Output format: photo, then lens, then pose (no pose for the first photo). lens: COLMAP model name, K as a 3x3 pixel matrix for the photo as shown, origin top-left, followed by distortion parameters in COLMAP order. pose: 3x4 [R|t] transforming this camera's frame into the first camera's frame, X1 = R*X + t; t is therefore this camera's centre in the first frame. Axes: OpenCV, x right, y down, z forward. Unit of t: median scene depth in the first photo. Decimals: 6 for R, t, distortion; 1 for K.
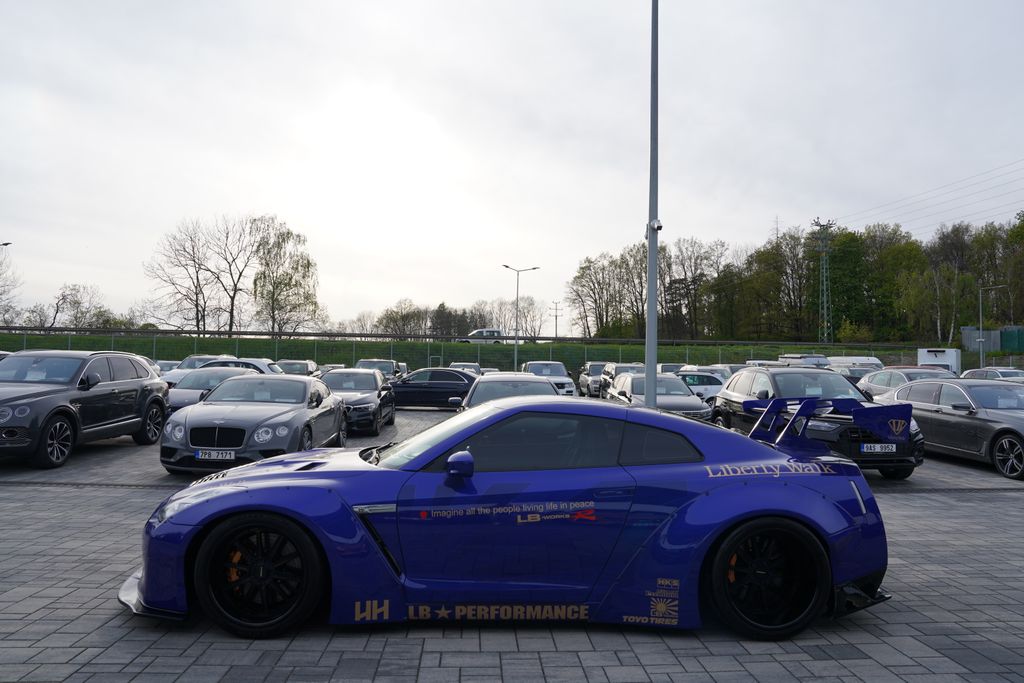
lens RADIAL K [[698.4, 0, 513.9], [0, 698.4, 323.0], [0, 0, 1]] dist [-0.117496, 0.085995]
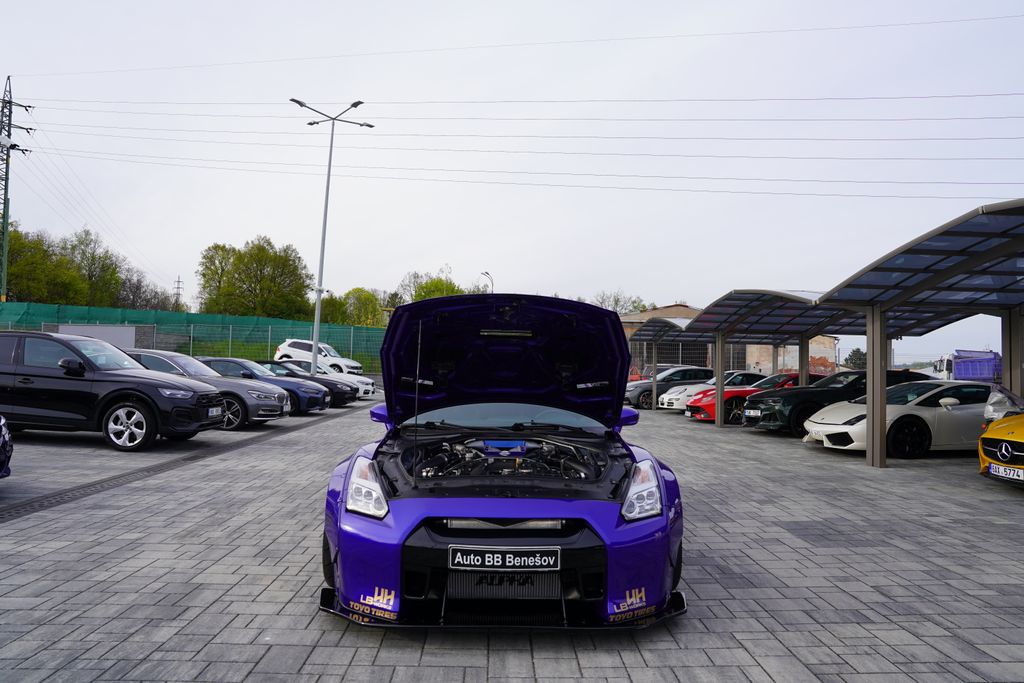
lens RADIAL K [[698.4, 0, 513.9], [0, 698.4, 323.0], [0, 0, 1]] dist [-0.117496, 0.085995]
pose [[0.031684, 0.053627, 0.998058, -0.076647], [-0.102170, 0.993503, -0.050138, 0.005852], [-0.994262, -0.100383, 0.036957, 0.062638]]
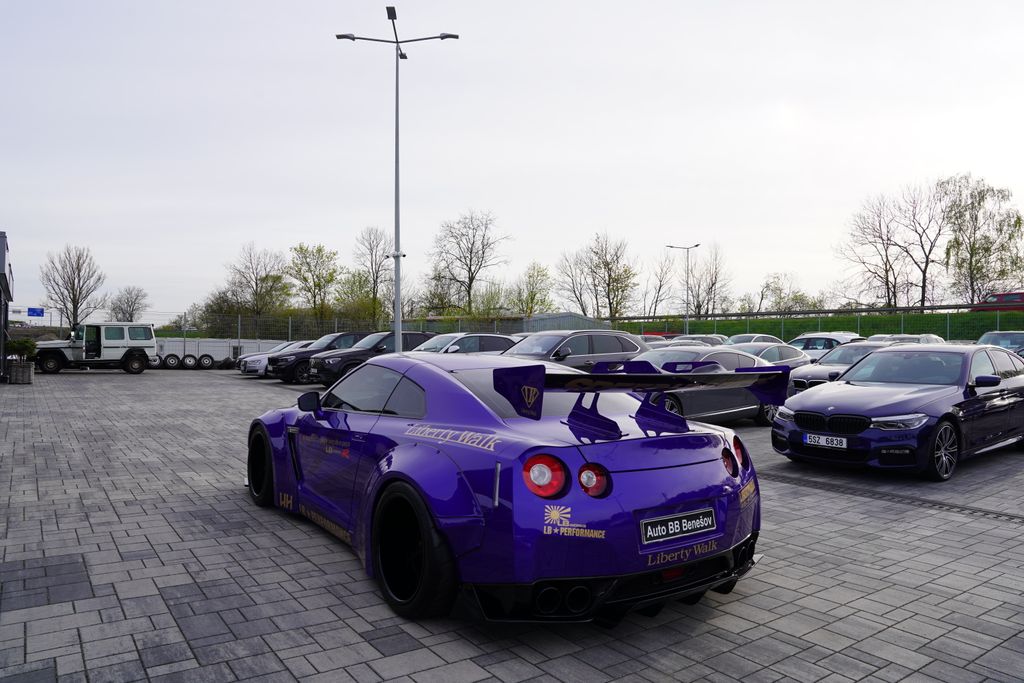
lens RADIAL K [[698.4, 0, 513.9], [0, 698.4, 323.0], [0, 0, 1]] dist [-0.117496, 0.085995]
pose [[0.537136, -0.038562, -0.842614, 0.064017], [0.062761, 0.998012, -0.005665, 0.004349], [0.841158, -0.049841, 0.538489, 0.032572]]
